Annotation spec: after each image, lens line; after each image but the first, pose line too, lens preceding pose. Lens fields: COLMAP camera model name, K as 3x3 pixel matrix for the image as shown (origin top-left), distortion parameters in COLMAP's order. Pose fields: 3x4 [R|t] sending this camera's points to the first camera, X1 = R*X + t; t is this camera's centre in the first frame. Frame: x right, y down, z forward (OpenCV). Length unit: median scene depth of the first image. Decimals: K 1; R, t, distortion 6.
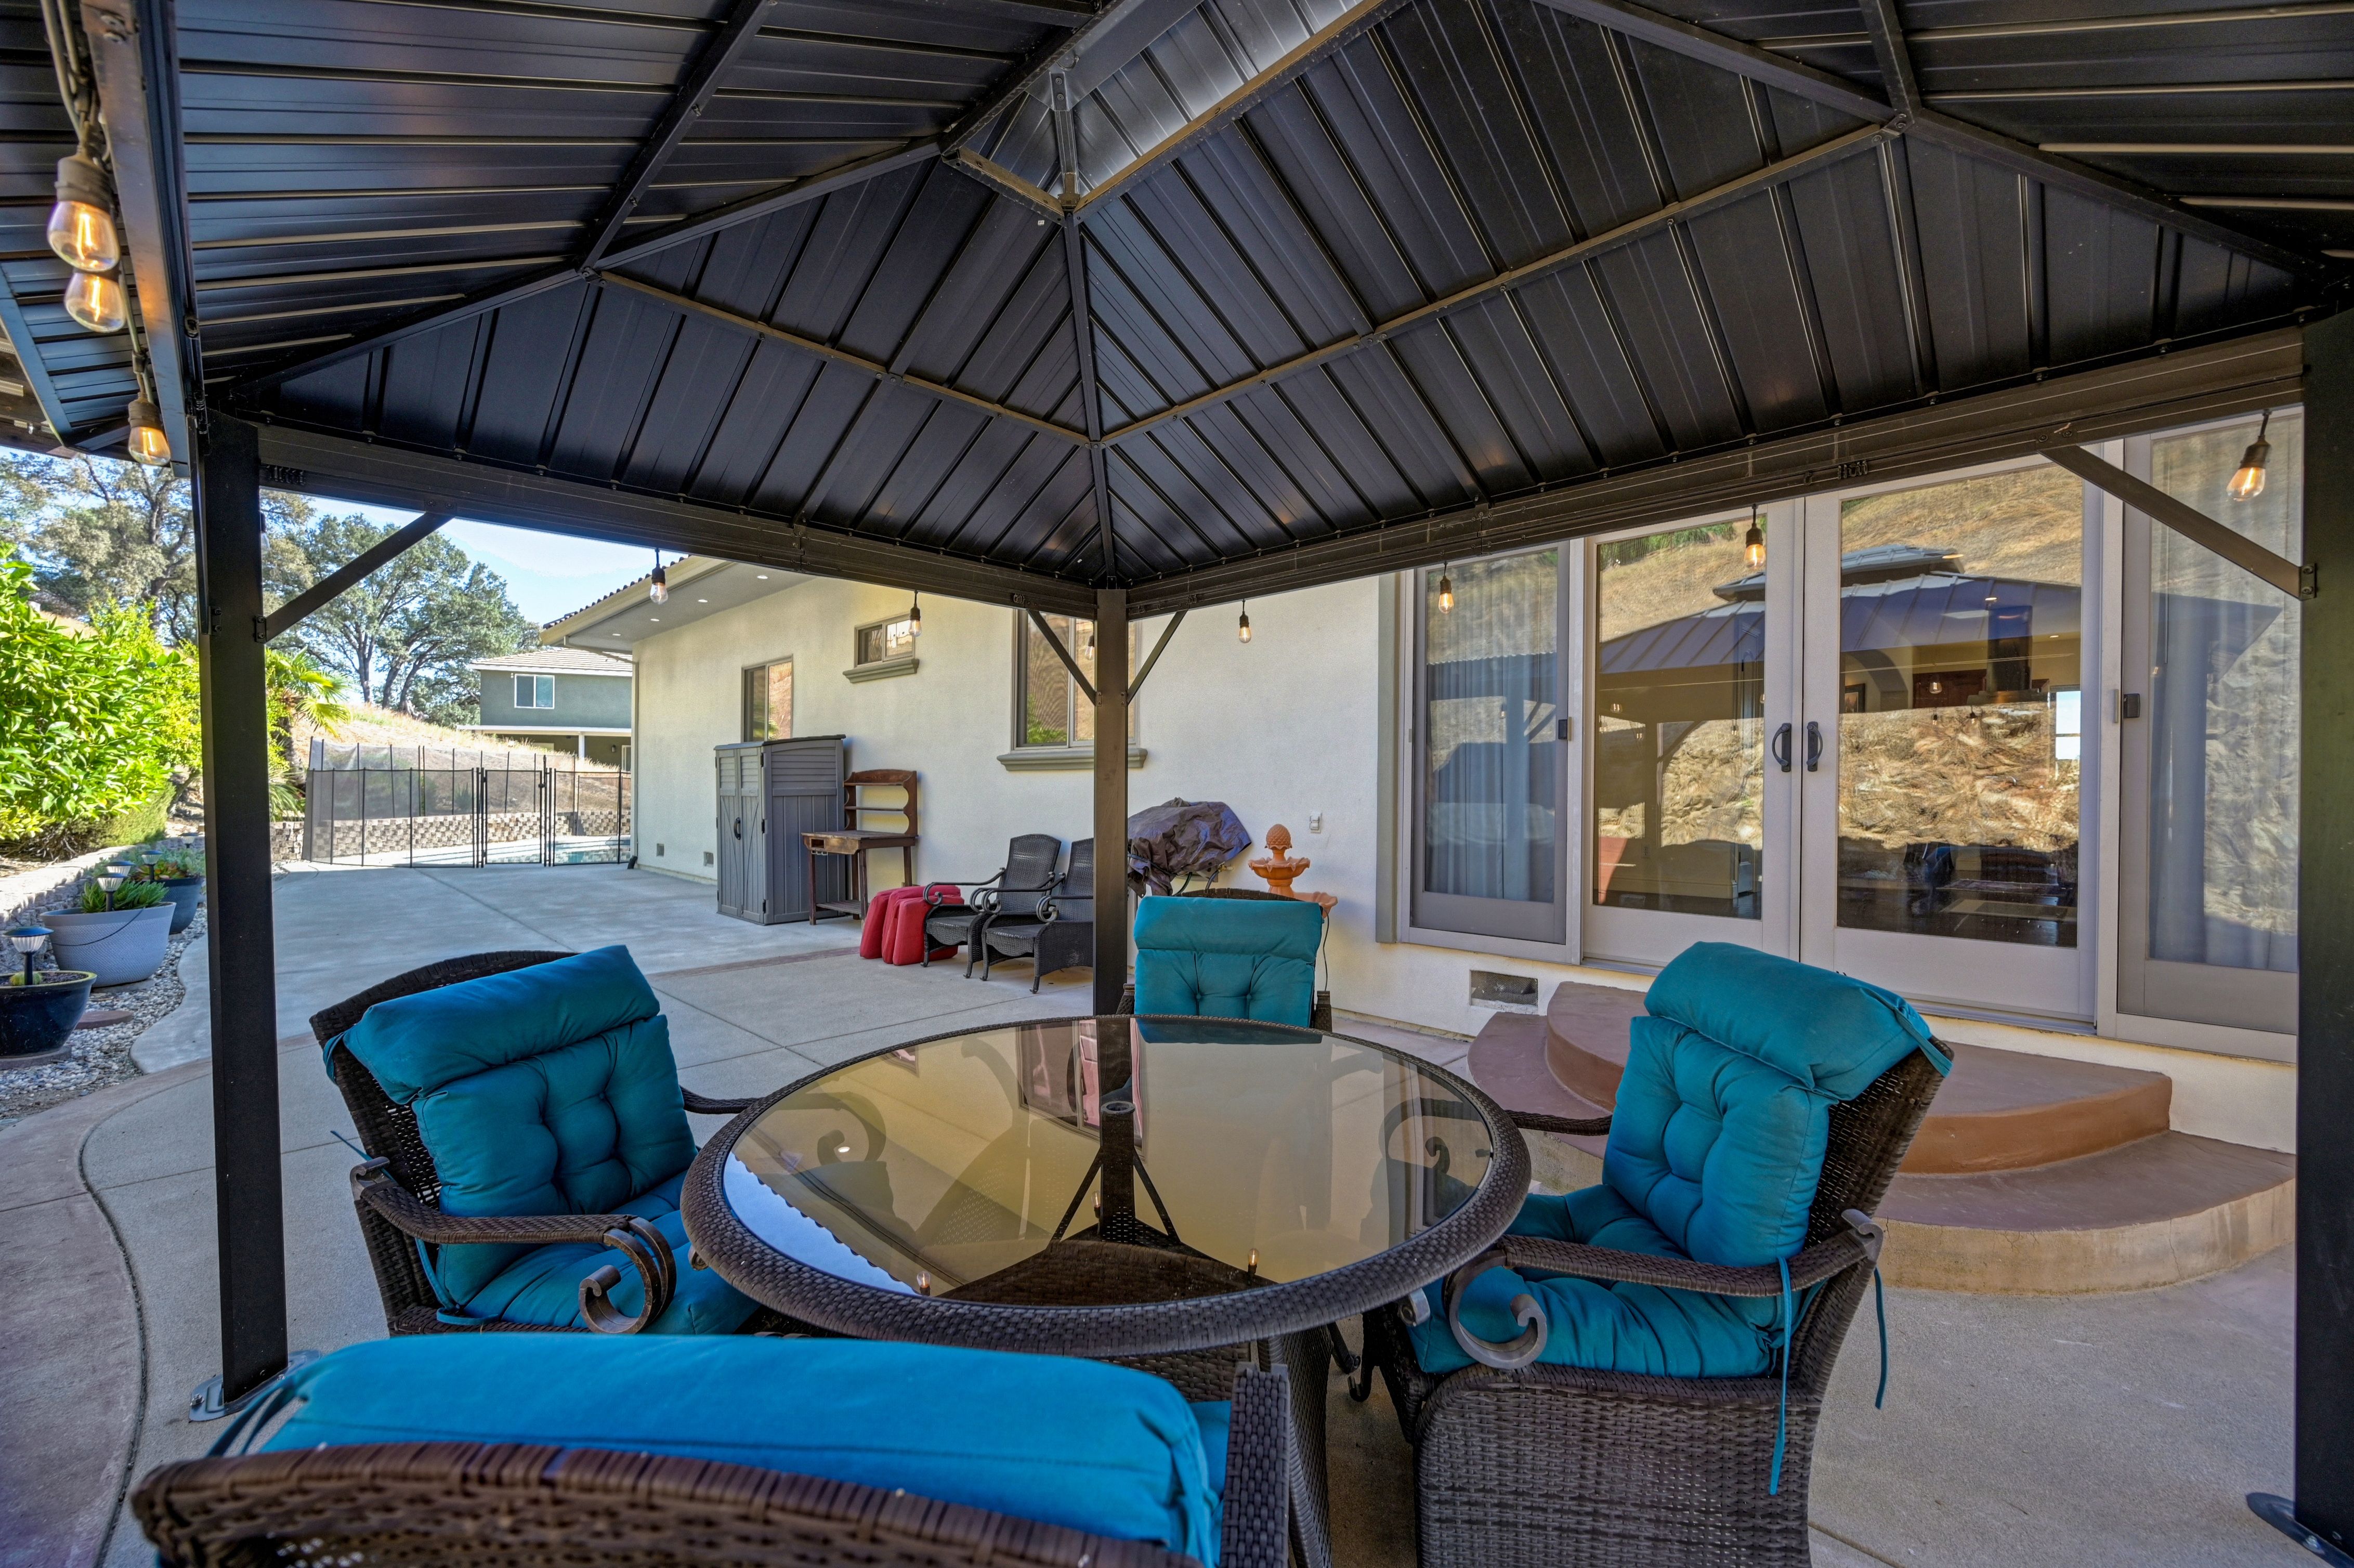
lens RADIAL K [[939.5, 0, 1184.5], [0, 939.5, 796.3], [0, 0, 1]] dist [0.000653, 0.000462]
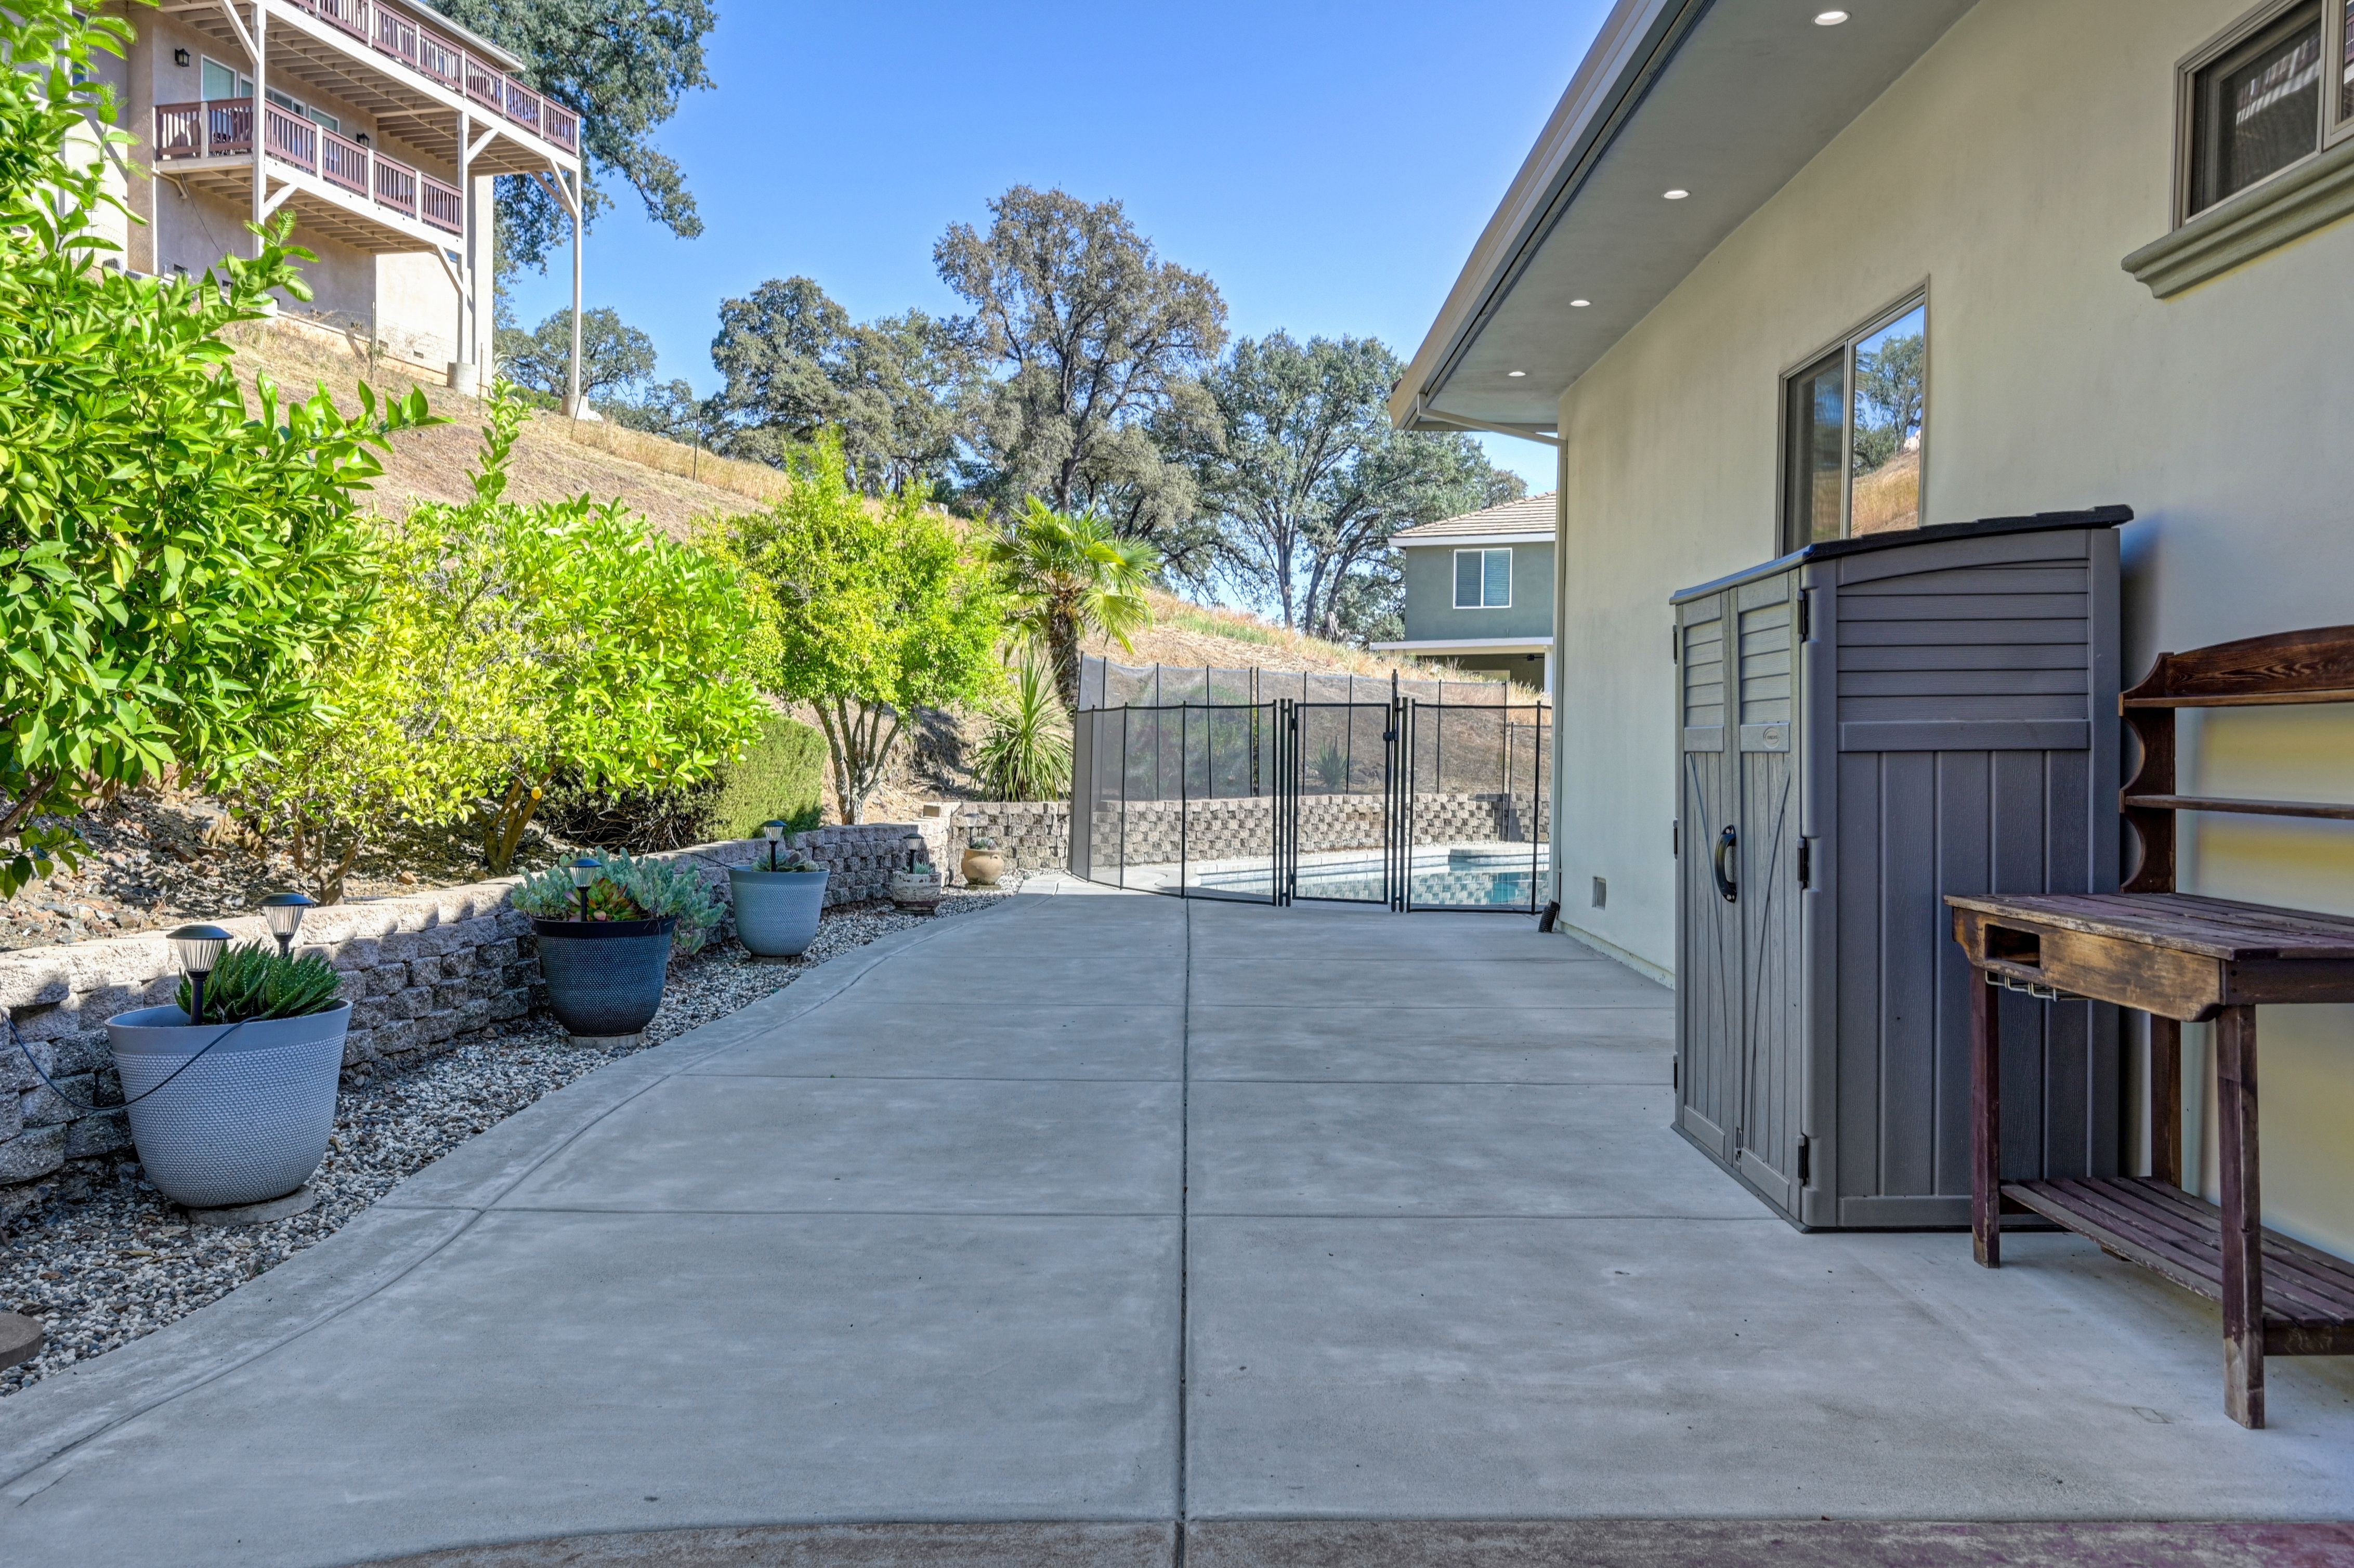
lens RADIAL K [[1788.5, 0, 1177.0], [0, 1788.5, 784.0], [0, 0, 1]] dist [0.005293, -0.054637]
pose [[0.697133, 0.015741, -0.716769, -0.112408], [-0.010846, 0.999876, 0.011409, 0.003001], [0.716860, -0.000180, 0.697217, 0.279417]]
